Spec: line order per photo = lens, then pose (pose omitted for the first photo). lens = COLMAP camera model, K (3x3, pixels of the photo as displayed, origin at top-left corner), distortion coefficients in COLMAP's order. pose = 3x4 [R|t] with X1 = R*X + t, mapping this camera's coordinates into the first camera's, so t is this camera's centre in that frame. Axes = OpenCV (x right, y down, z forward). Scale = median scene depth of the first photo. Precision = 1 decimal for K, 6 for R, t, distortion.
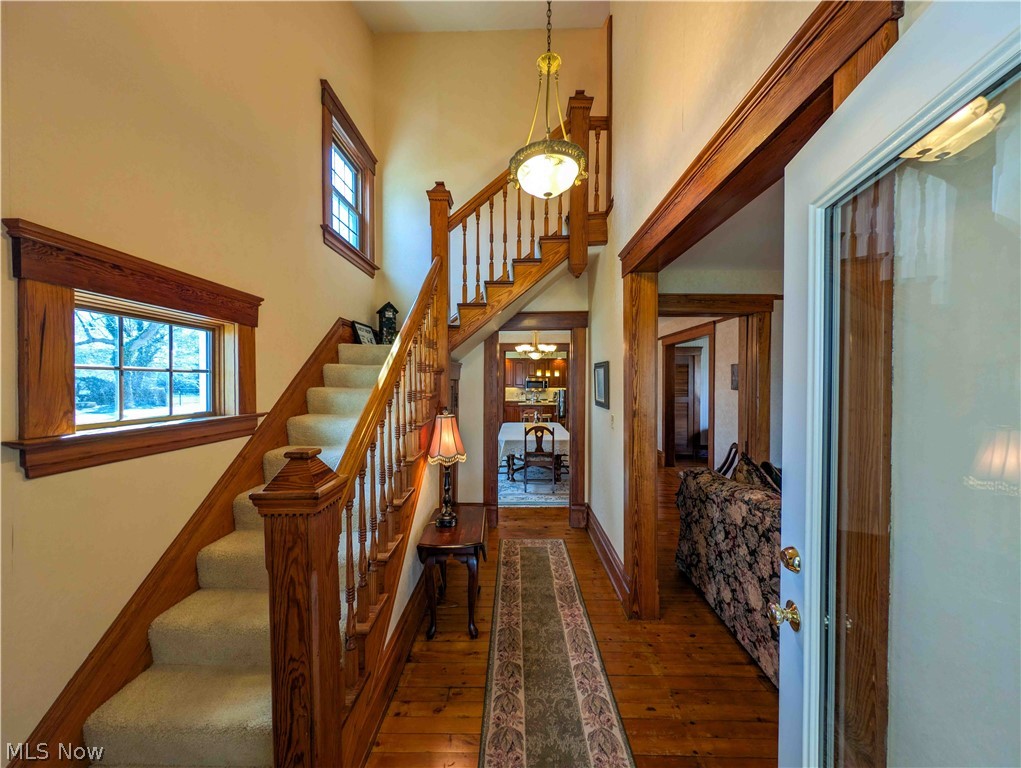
lens RADIAL K [[360.7, 0, 510.5], [0, 360.7, 384.0], [0, 0, 1]] dist [0.000227, -0.000128]
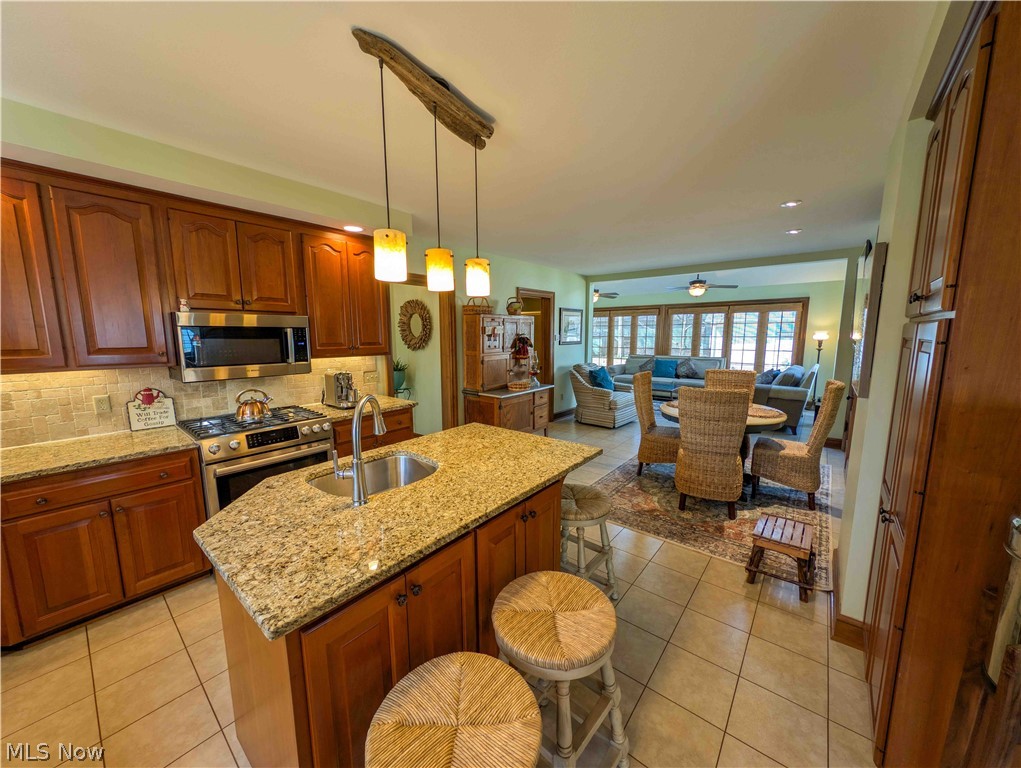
lens RADIAL K [[360.7, 0, 510.5], [0, 360.7, 384.0], [0, 0, 1]] dist [0.000227, -0.000128]
pose [[0.602117, -0.107681, 0.791113, 0.000421], [0.009518, 0.991761, 0.127747, -0.001726], [-0.798351, -0.069389, 0.598181, 0.769514]]
